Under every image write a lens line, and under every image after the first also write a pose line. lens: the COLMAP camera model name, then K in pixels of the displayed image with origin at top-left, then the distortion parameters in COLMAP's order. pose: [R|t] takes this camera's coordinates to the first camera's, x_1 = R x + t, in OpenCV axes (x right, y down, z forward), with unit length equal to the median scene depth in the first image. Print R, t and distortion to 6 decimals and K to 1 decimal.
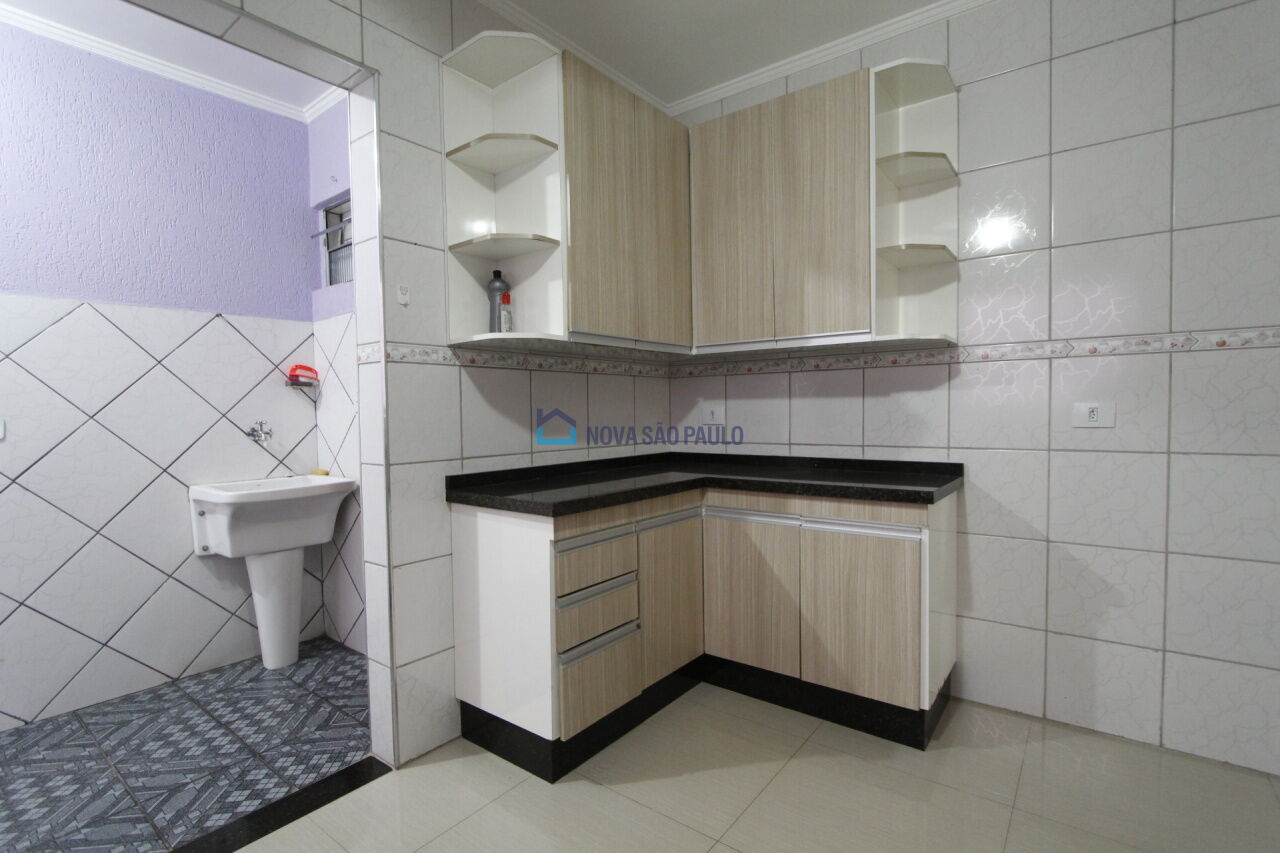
lens RADIAL K [[593.3, 0, 641.6], [0, 593.3, 433.3], [0, 0, 1]] dist [-0.015400, 0.000995]
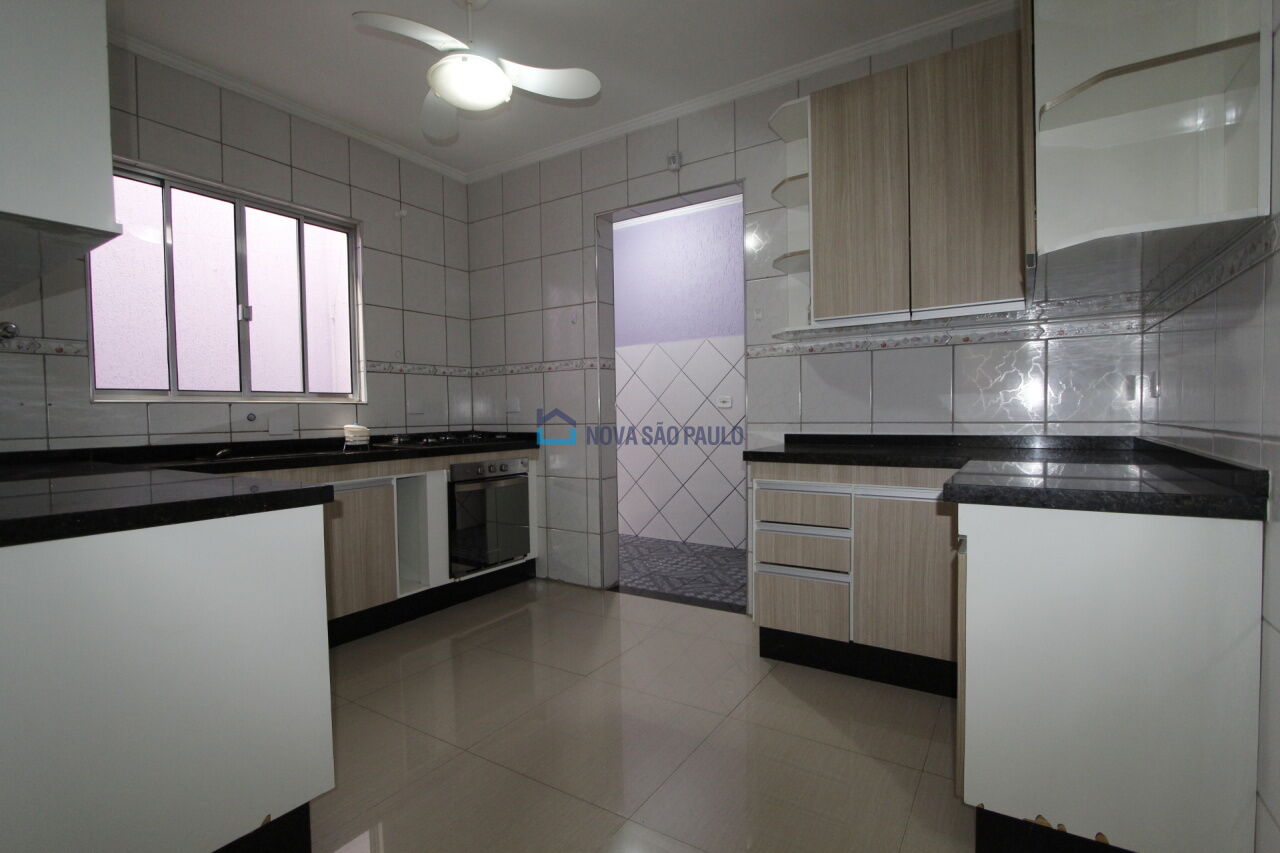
lens RADIAL K [[593.3, 0, 642.7], [0, 593.3, 425.6], [0, 0, 1]] dist [-0.015400, 0.000995]
pose [[0.095321, 0.034184, -0.994859, 1.130086], [-0.026373, 0.999146, 0.031804, 0.017373], [0.995097, 0.023206, 0.096141, 0.559364]]
